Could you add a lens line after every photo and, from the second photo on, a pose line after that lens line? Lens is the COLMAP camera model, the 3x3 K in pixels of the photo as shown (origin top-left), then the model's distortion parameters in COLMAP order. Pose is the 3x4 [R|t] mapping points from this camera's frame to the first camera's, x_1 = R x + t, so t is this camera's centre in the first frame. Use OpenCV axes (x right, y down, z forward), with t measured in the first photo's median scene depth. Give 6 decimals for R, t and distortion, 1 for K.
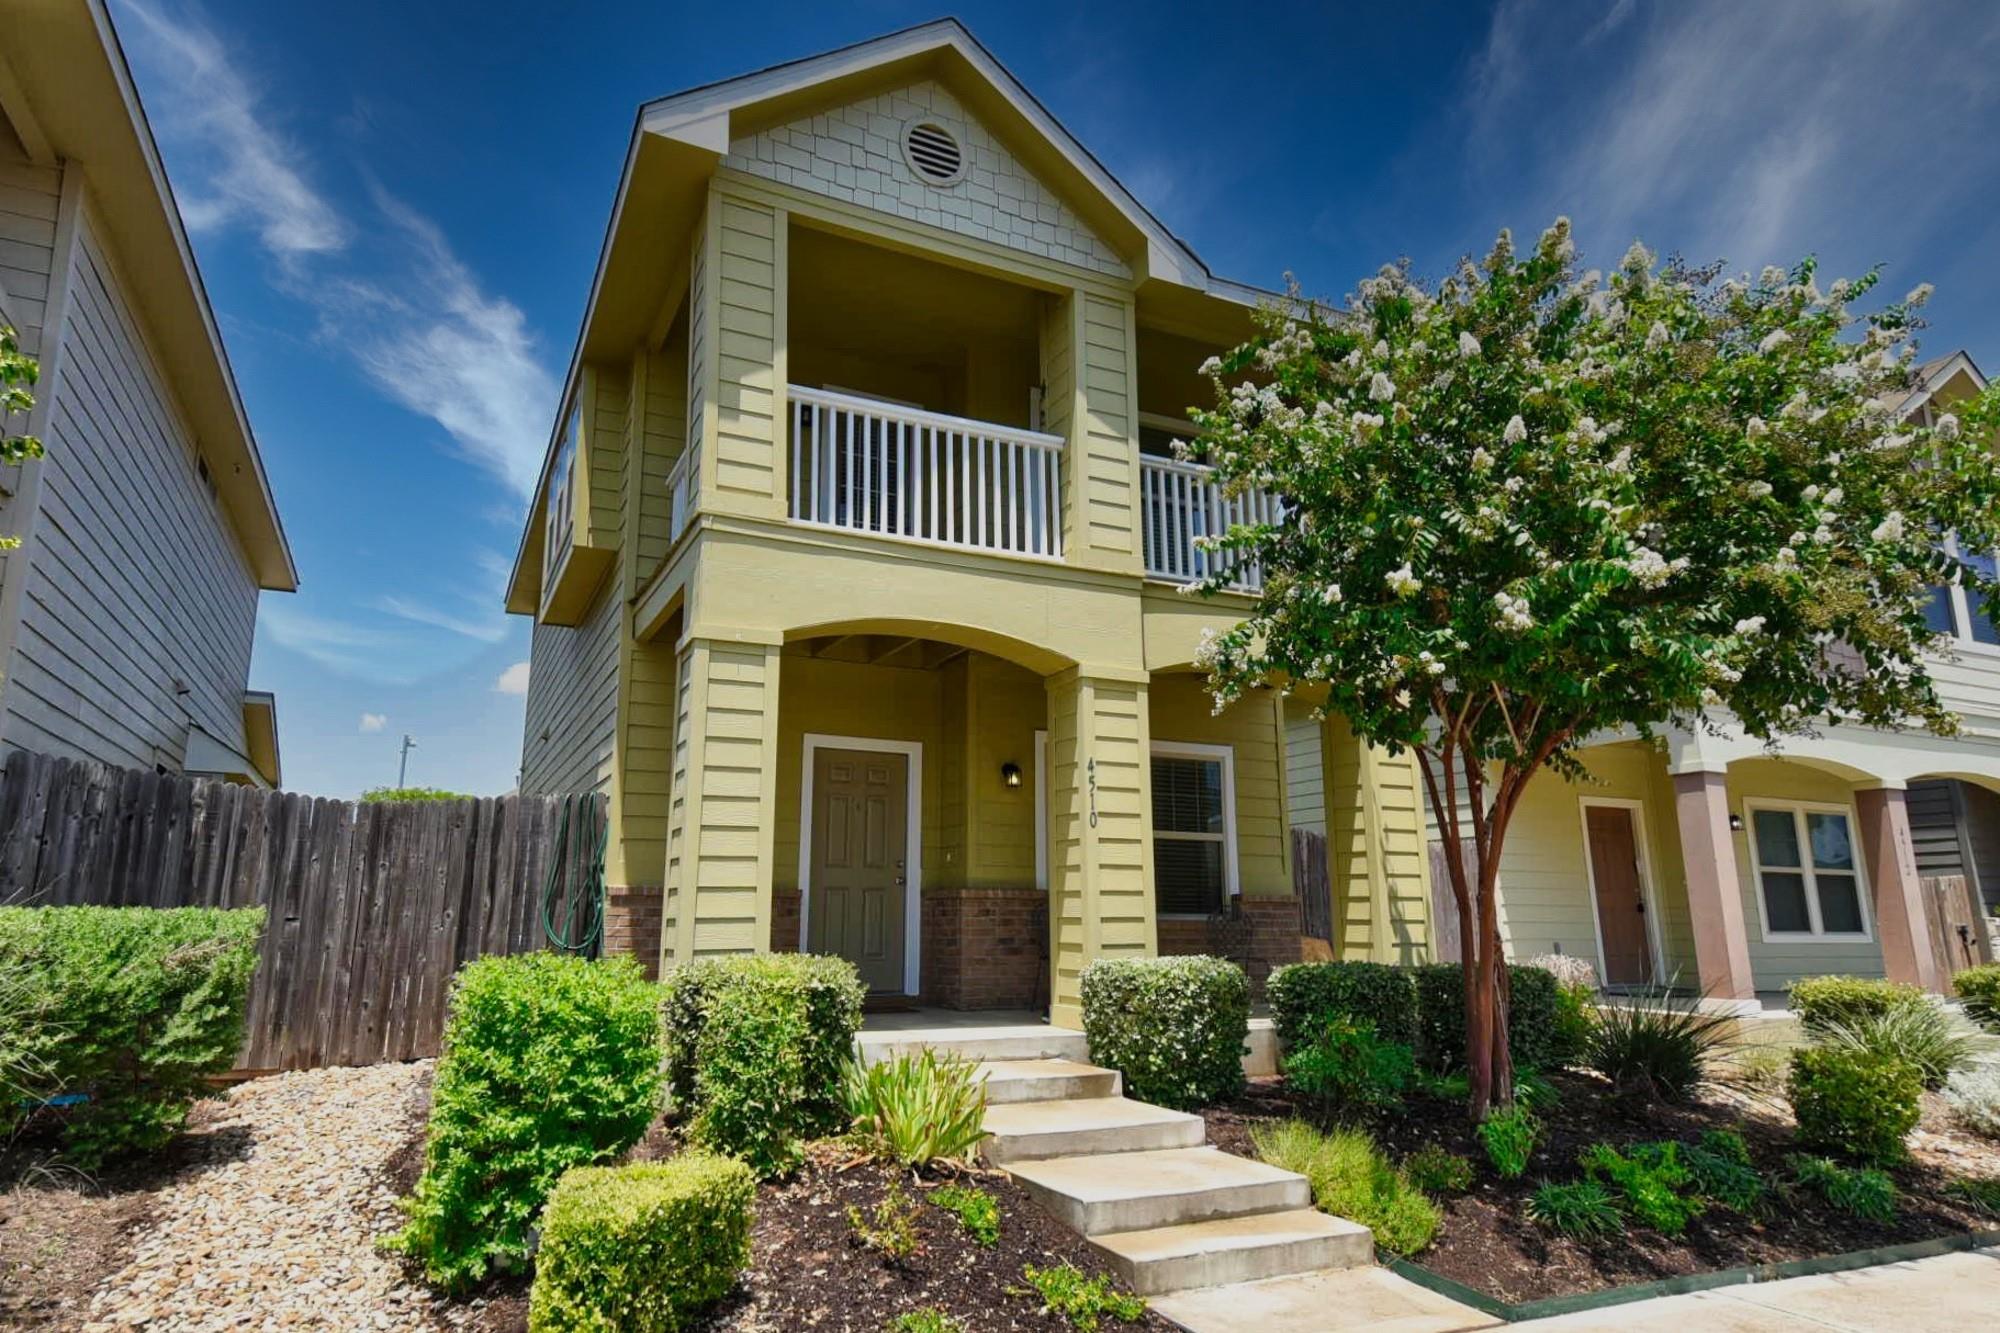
lens RADIAL K [[1159.8, 0, 959.6], [0, 1159.8, 695.3], [0, 0, 1]] dist [0.054716, -0.009789]
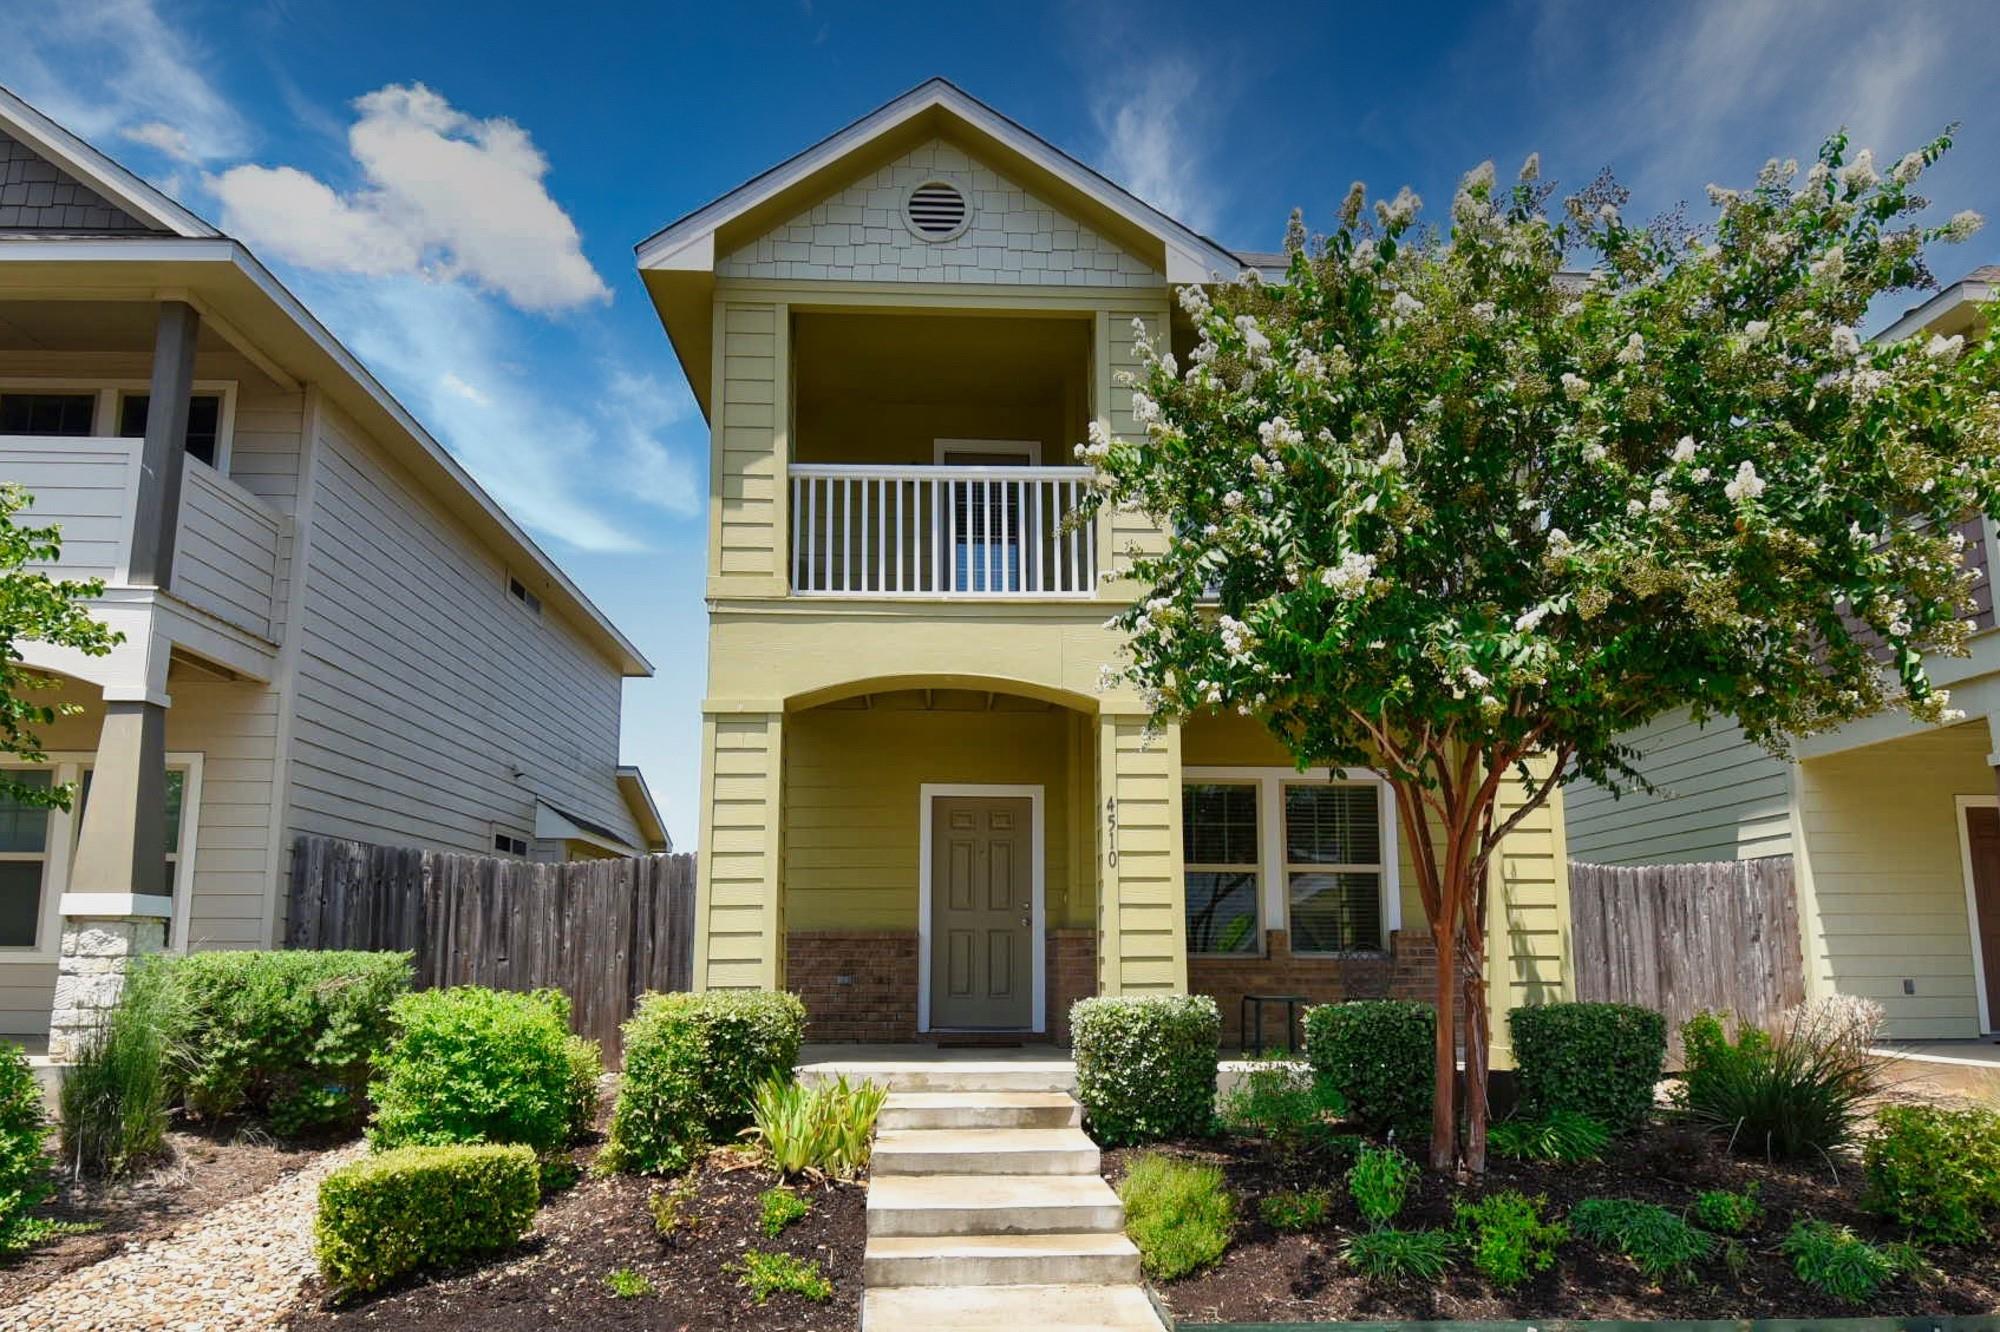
lens RADIAL K [[1259.7, 0, 1005.8], [0, 1259.7, 786.9], [0, 0, 1]] dist [0.004239, -0.003777]
pose [[0.926853, -0.057076, -0.371061, 0.445660], [0.076688, 0.996319, 0.038305, -0.001817], [0.367509, -0.063959, 0.927818, -0.024652]]
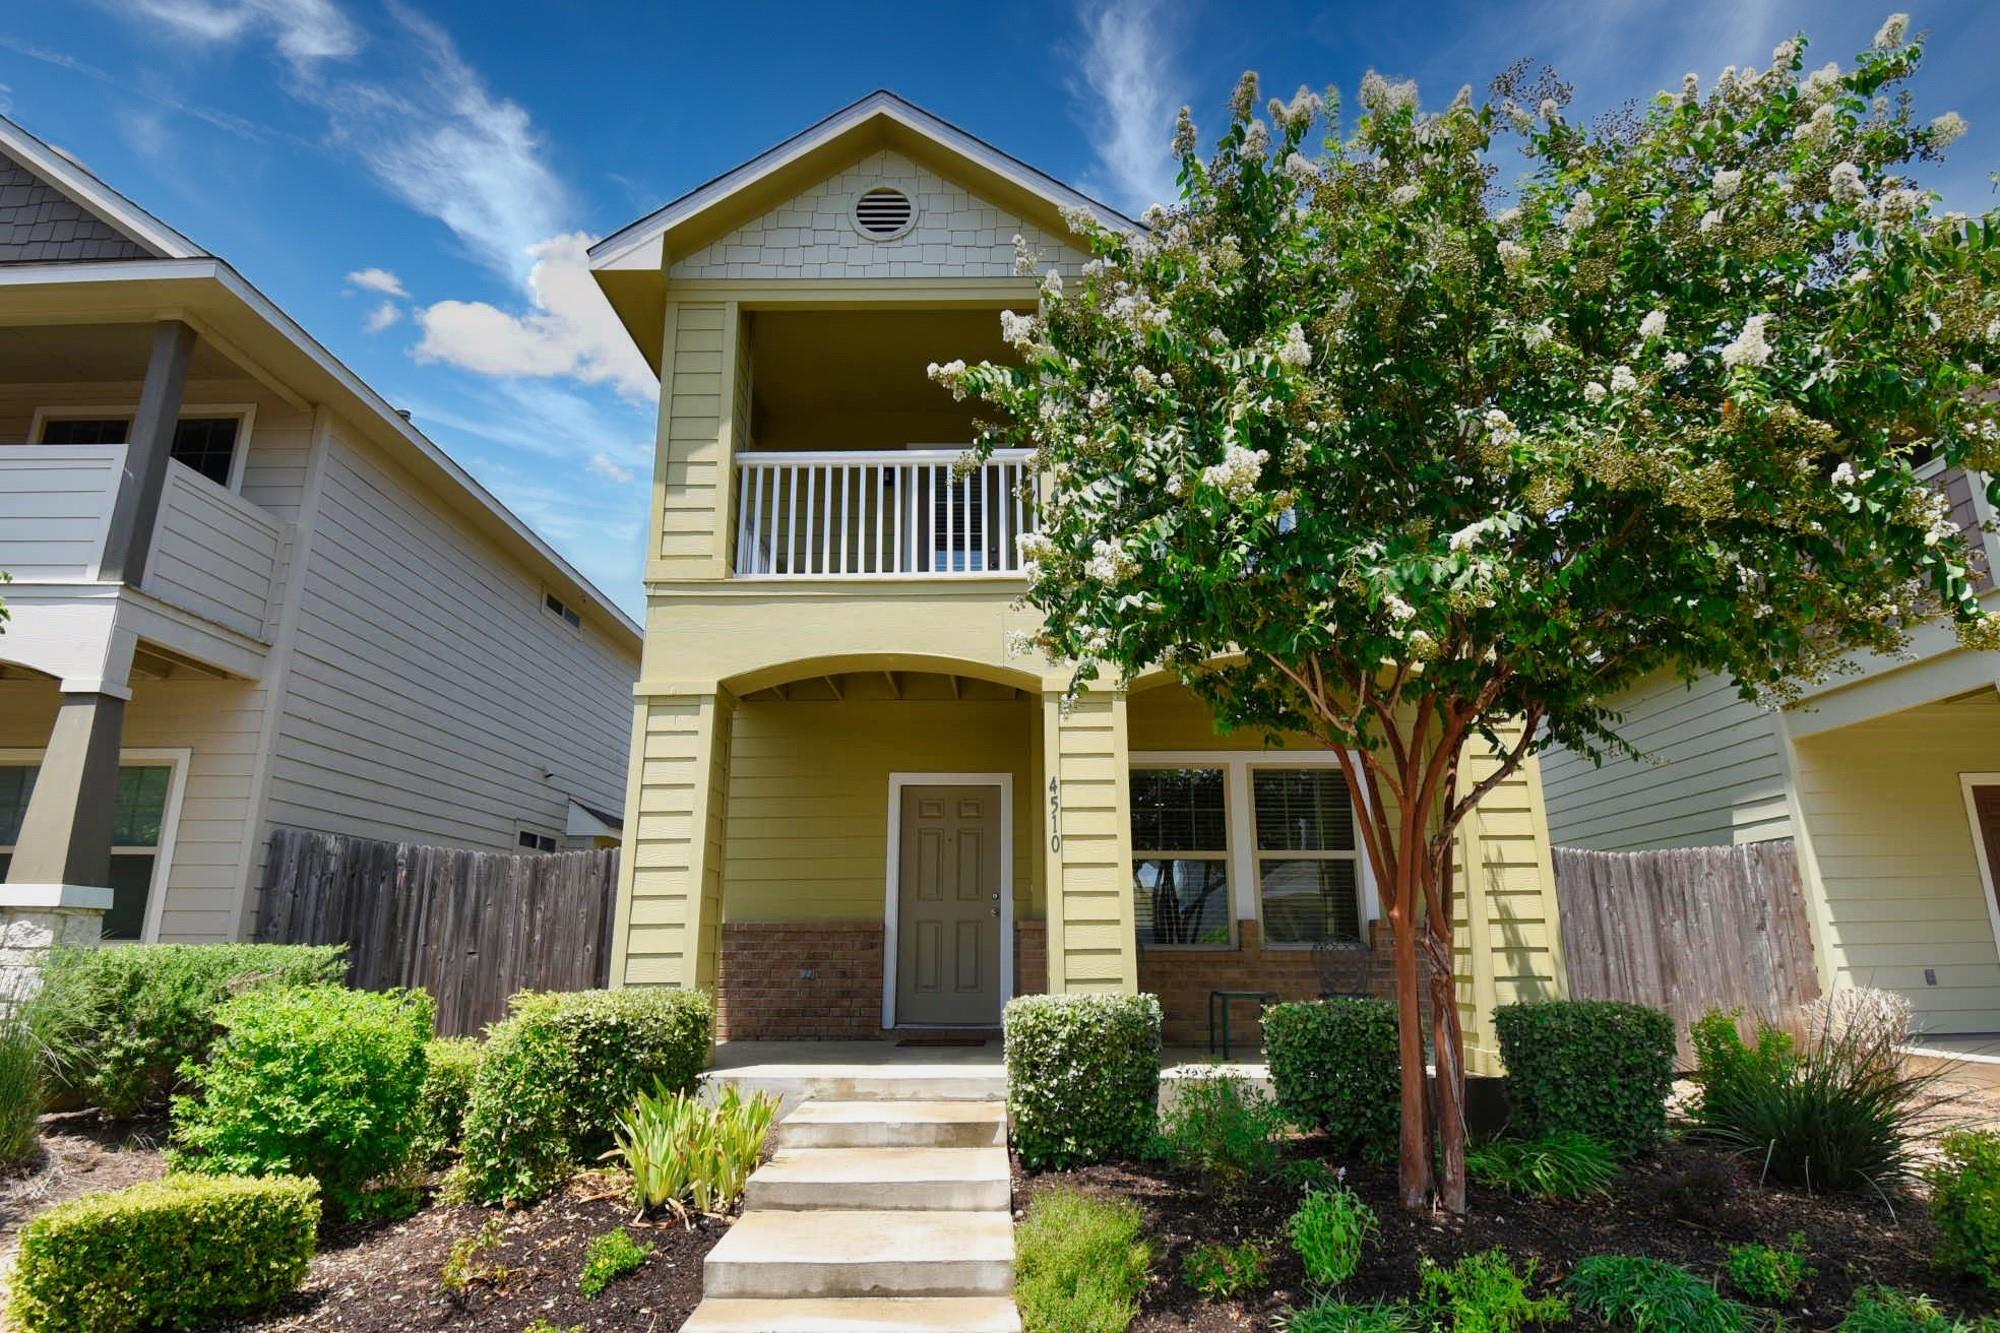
lens RADIAL K [[1084.6, 0, 1002.3], [0, 1084.6, 668.2], [0, 0, 1]] dist [0.002644, -0.014742]
pose [[0.903784, -0.115101, -0.412221, 0.465845], [0.088437, 0.992596, -0.083258, 0.037396], [0.418752, 0.038791, 0.907272, 0.192413]]
